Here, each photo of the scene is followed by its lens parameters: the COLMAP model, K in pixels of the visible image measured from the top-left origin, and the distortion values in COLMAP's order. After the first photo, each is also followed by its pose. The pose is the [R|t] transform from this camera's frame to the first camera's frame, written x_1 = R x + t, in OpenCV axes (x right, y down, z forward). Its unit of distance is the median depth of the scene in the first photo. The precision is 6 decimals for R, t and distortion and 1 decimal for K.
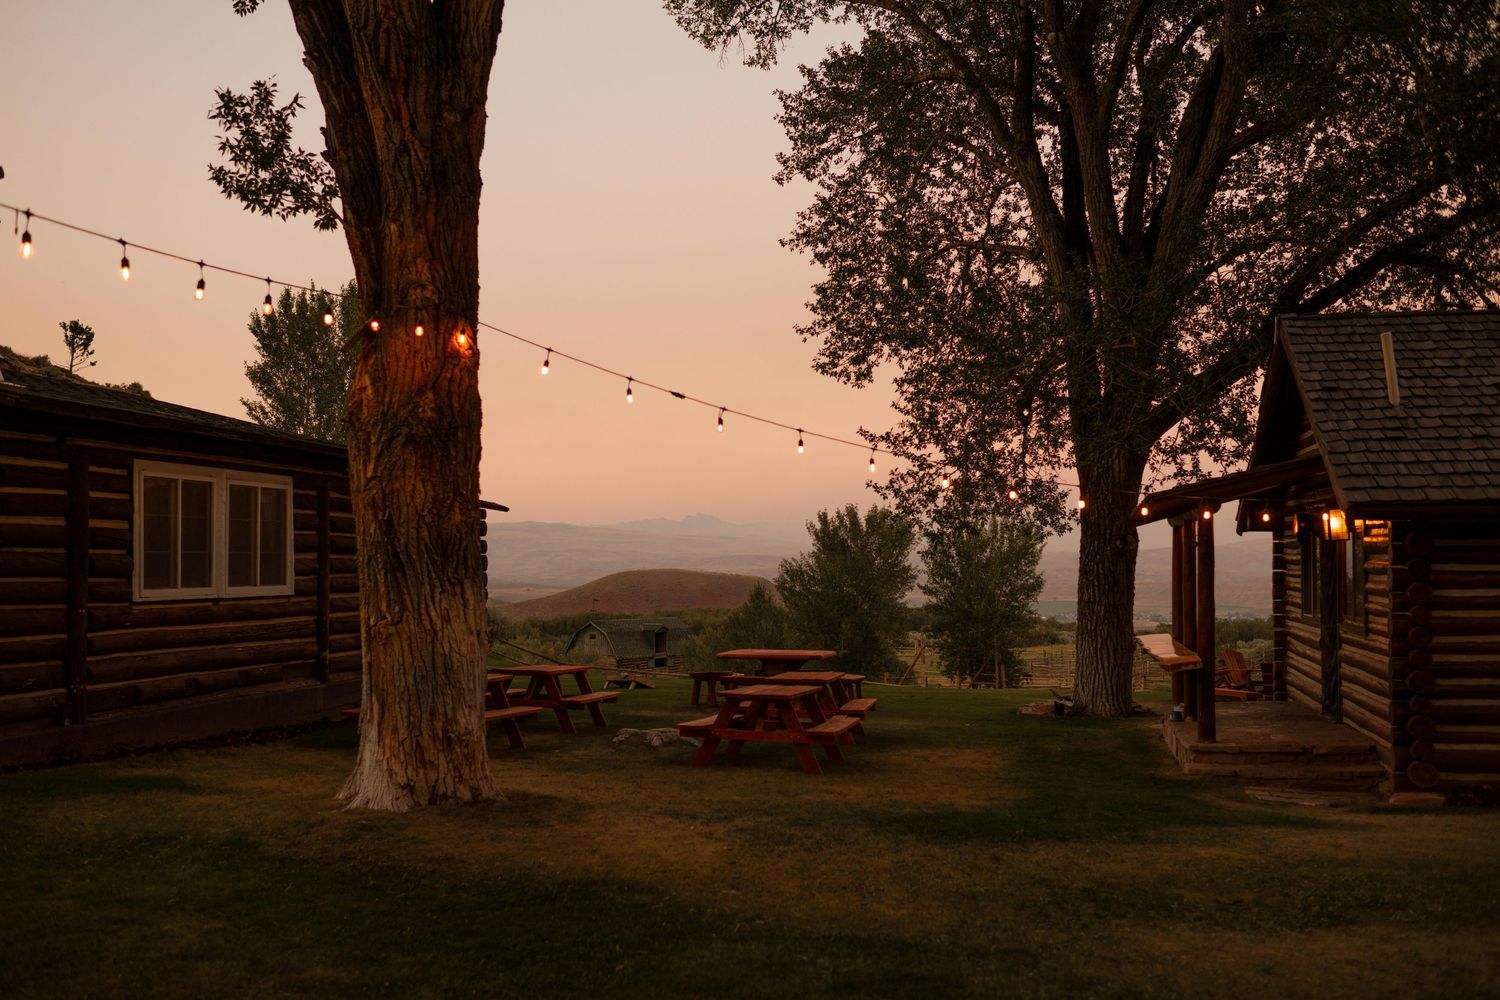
lens RADIAL K [[1546.0, 0, 750.0], [0, 1546.0, 500.0], [0, 0, 1]] dist [0.009500, 0.009272]
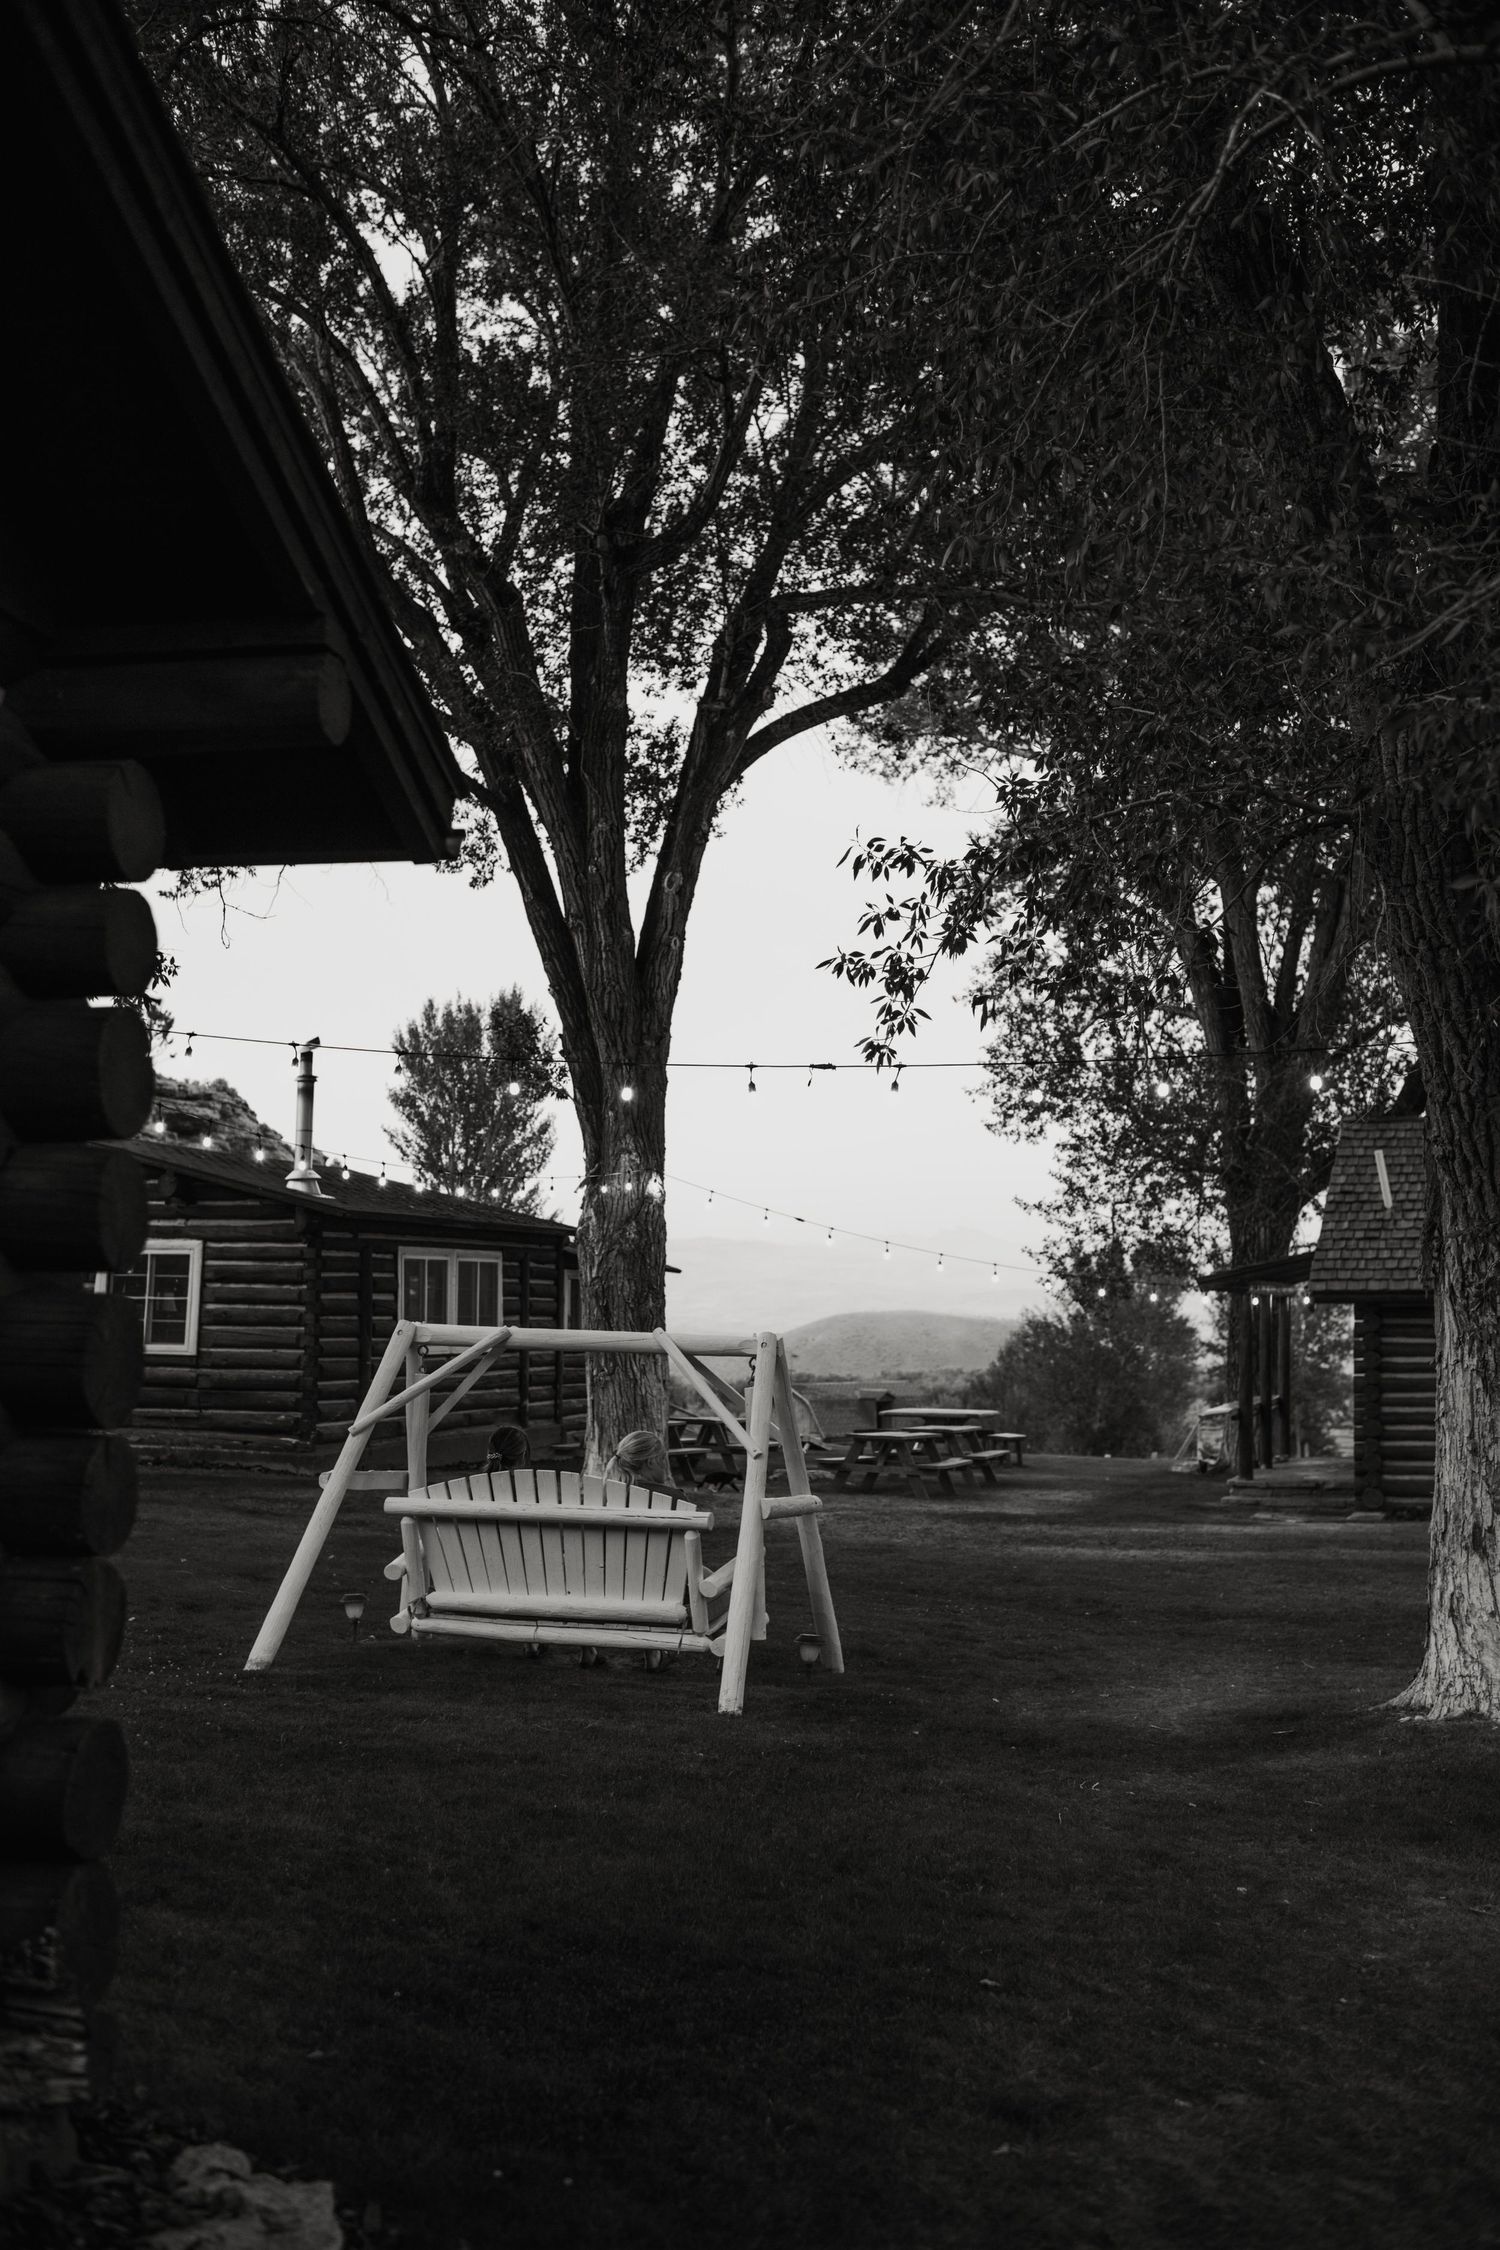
lens RADIAL K [[2514.3, 0, 750.0], [0, 2514.3, 1125.0], [0, 0, 1]] dist [-0.105068, 0.004512]
pose [[0.992258, -0.000537, -0.124195, 0.120905], [-0.002805, 0.999639, -0.026731, -0.056429], [0.124164, 0.026873, 0.991898, -0.816213]]
